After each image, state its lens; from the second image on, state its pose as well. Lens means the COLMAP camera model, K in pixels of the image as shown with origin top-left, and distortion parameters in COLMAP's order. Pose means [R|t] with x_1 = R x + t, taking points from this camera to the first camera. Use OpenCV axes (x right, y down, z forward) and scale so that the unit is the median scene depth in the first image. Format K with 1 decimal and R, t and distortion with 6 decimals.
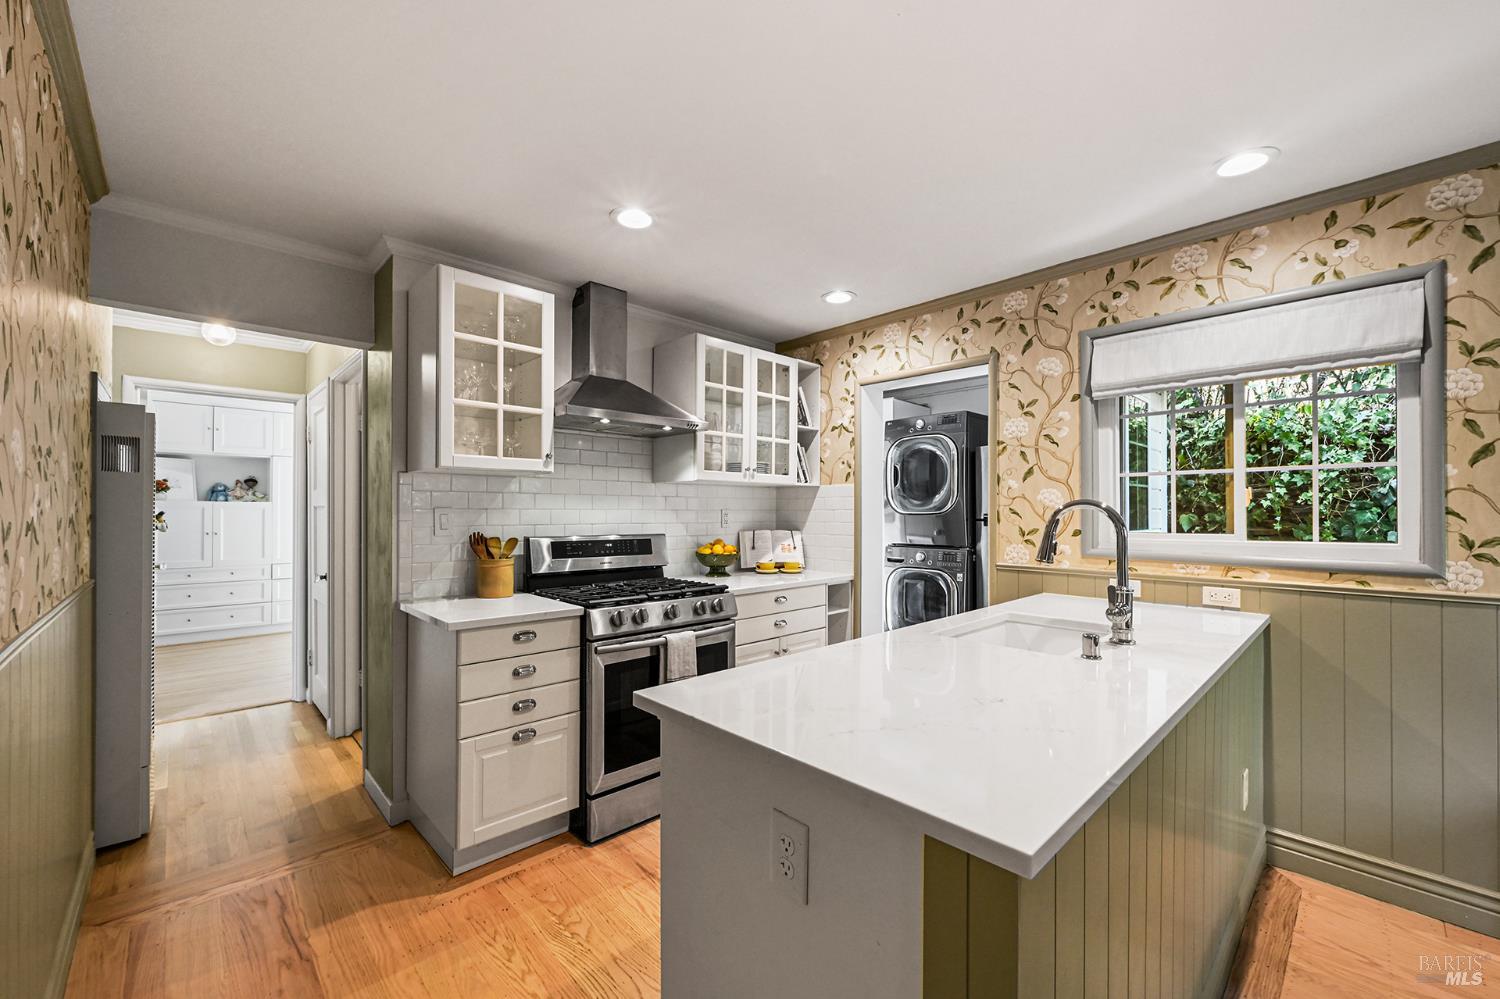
lens RADIAL K [[593.1, 0, 744.2], [0, 593.1, 501.2], [0, 0, 1]] dist [0.000080, 0.000077]
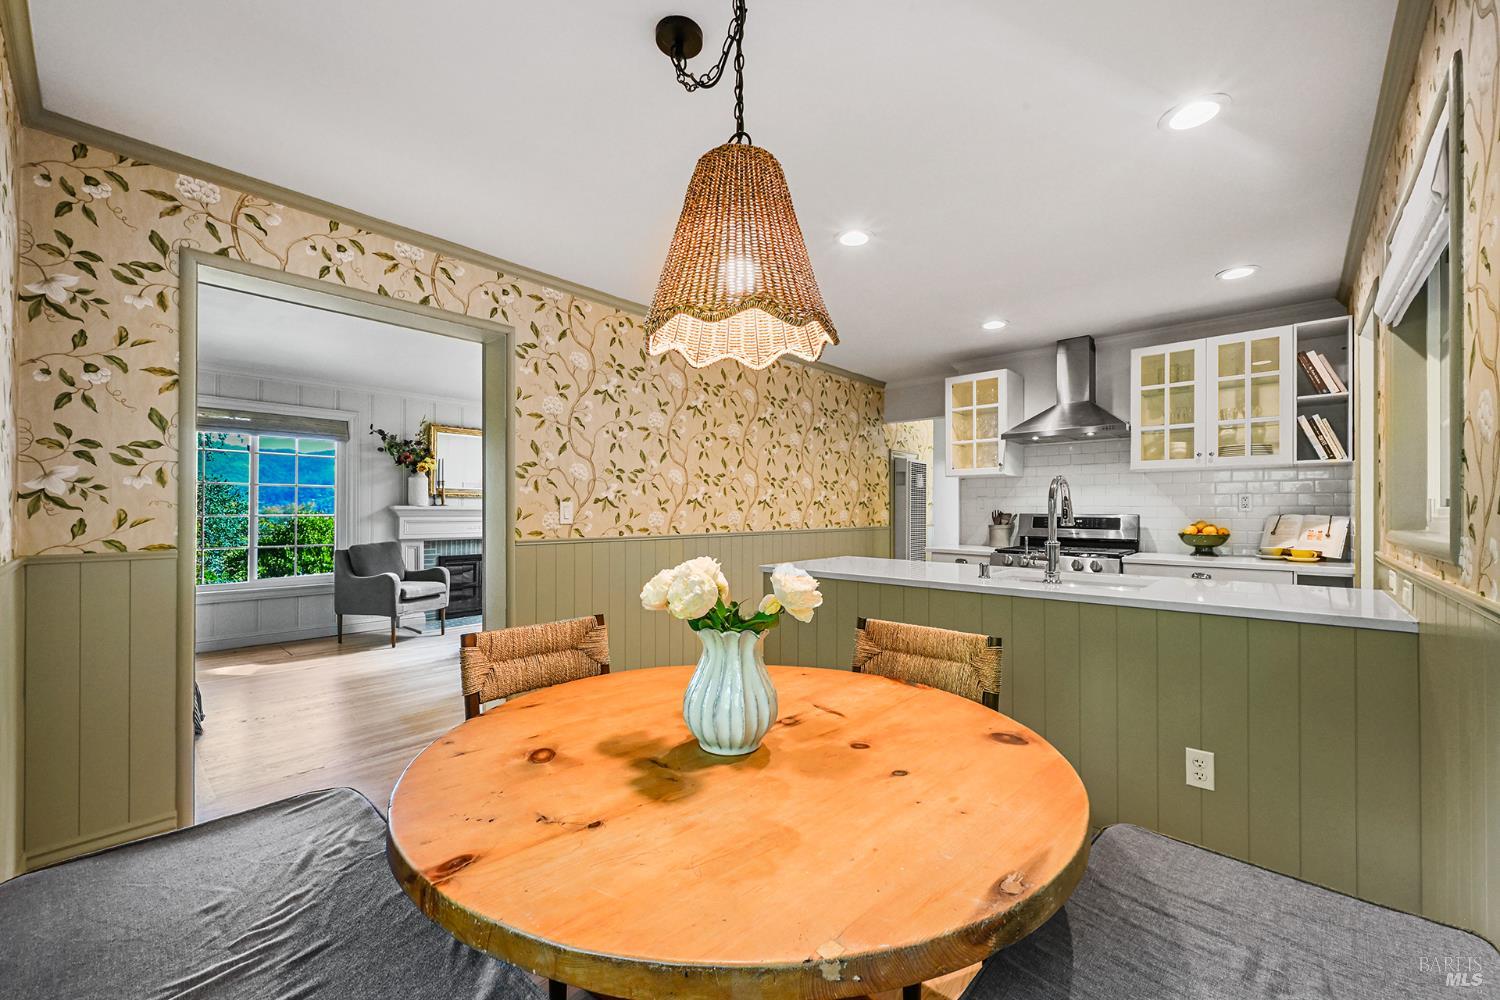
lens RADIAL K [[593.1, 0, 744.2], [0, 593.1, 501.7], [0, 0, 1]] dist [0.000080, 0.000077]
pose [[0.075152, -0.015114, -0.997058, 1.146992], [0.012323, 0.999823, -0.014227, 0.040677], [0.997096, -0.011218, 0.075325, 0.112925]]
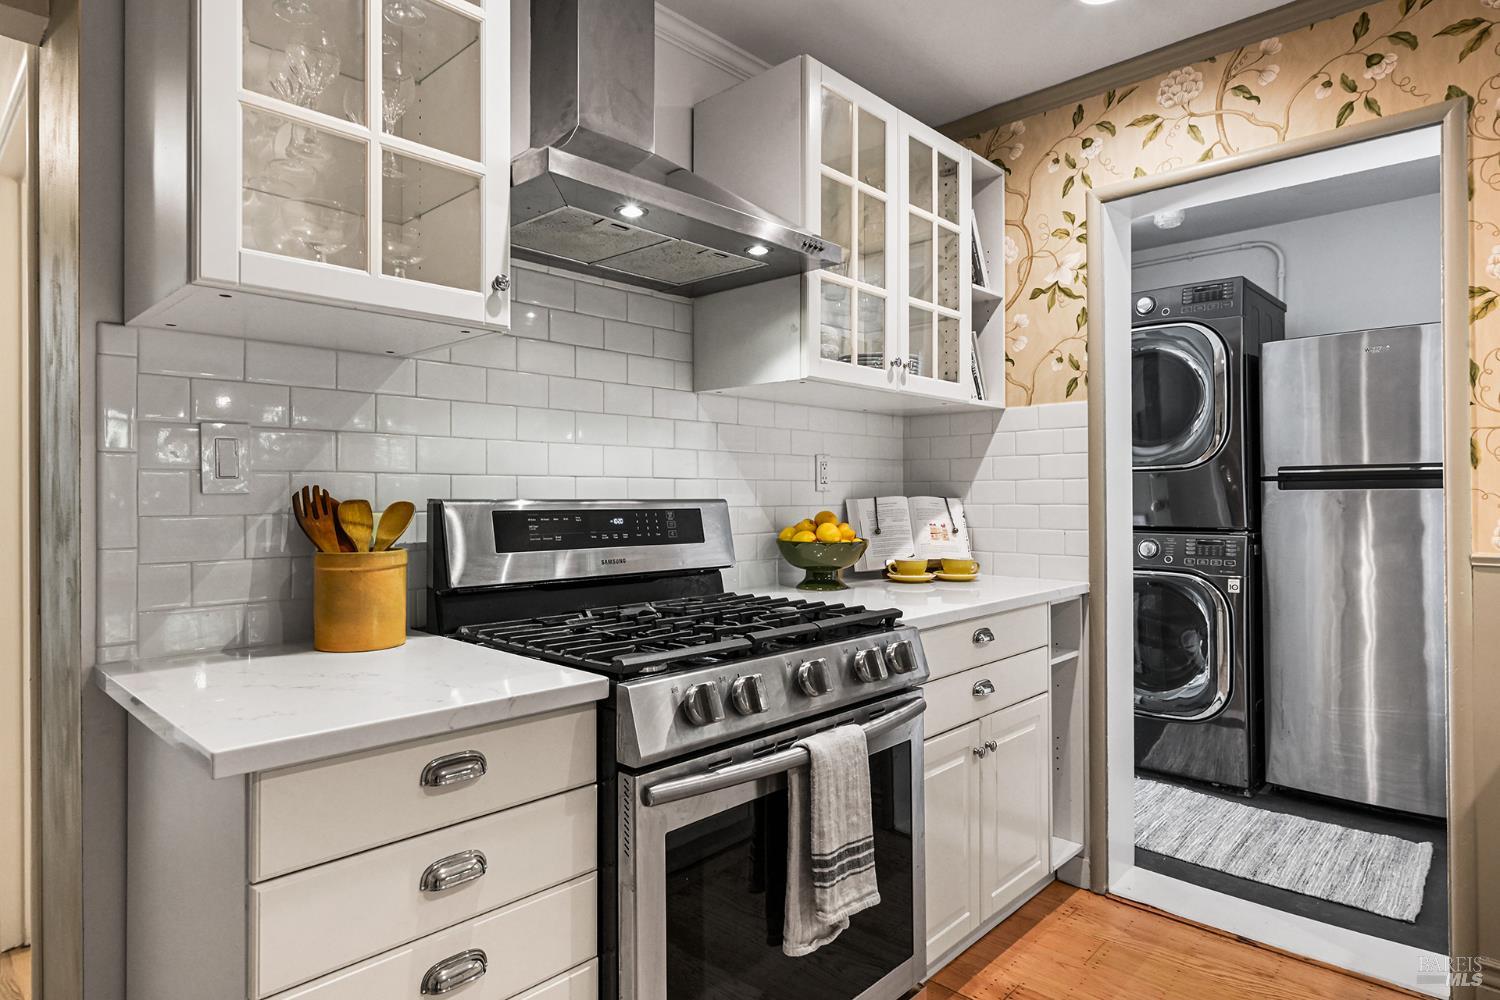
lens RADIAL K [[835.5, 0, 743.0], [0, 835.5, 485.8], [0, 0, 1]] dist [0.001312, 0.000165]
pose [[0.998765, -0.004963, 0.049431, -0.170364], [0.004712, 0.999975, 0.005200, 0.045799], [-0.049456, -0.004961, 0.998764, 0.382473]]
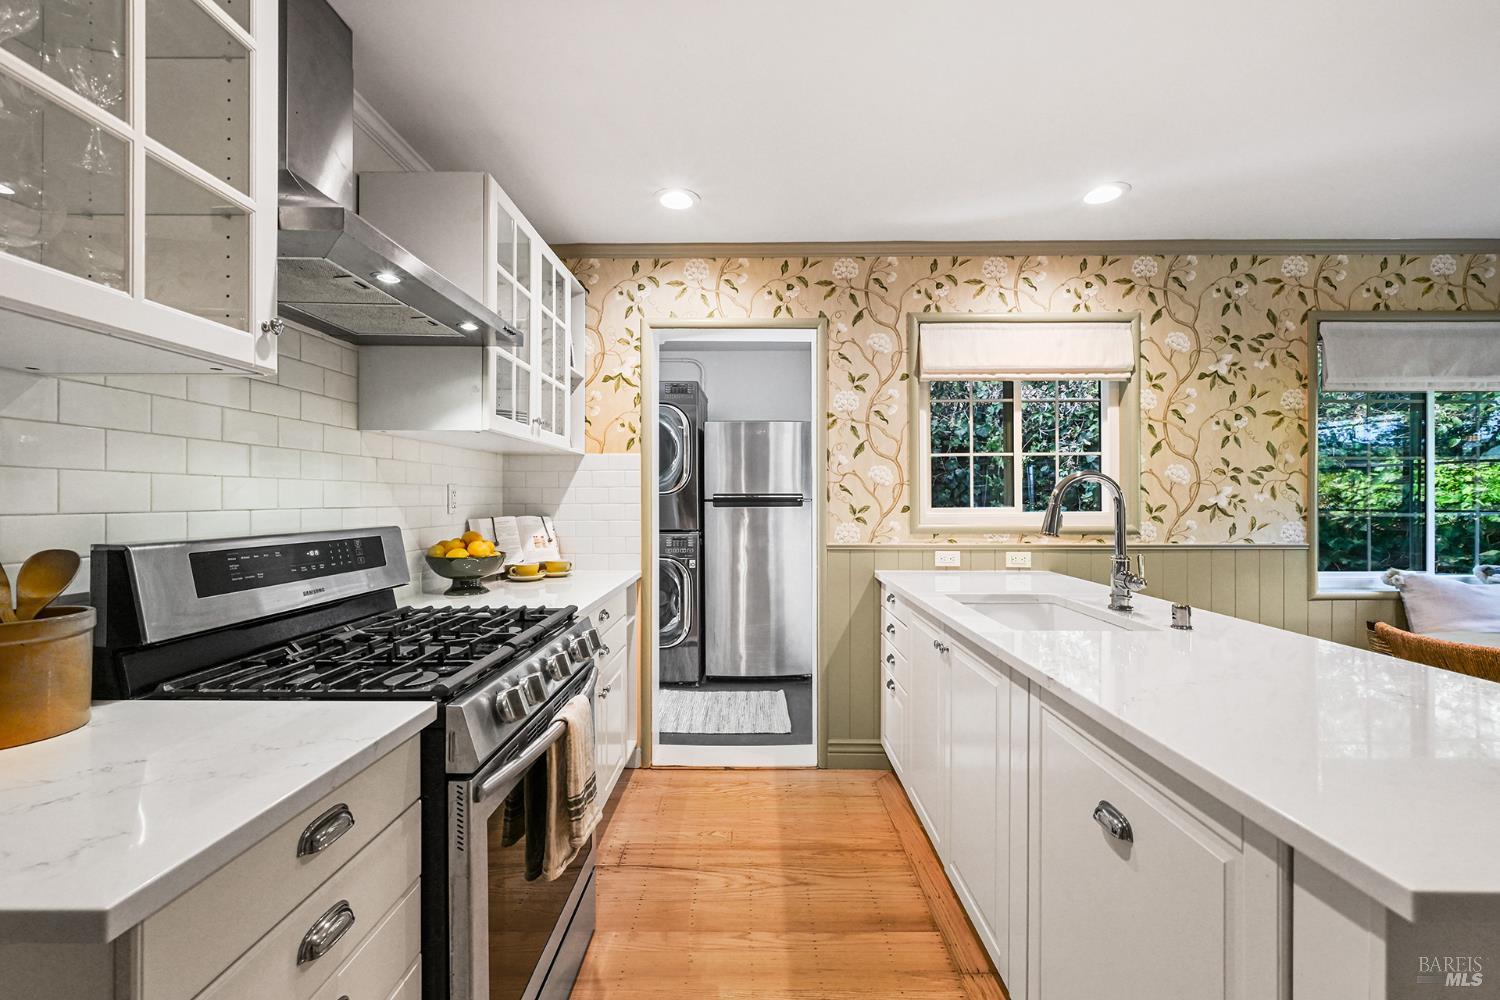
lens RADIAL K [[593.8, 0, 746.5], [0, 593.8, 496.2], [0, 0, 1]] dist [0.000302, 0.000146]
pose [[0.695562, -0.000277, 0.718466, -0.337213], [-0.009637, 0.999906, 0.009716, 0.021532], [-0.718401, -0.013682, 0.695494, 0.442274]]
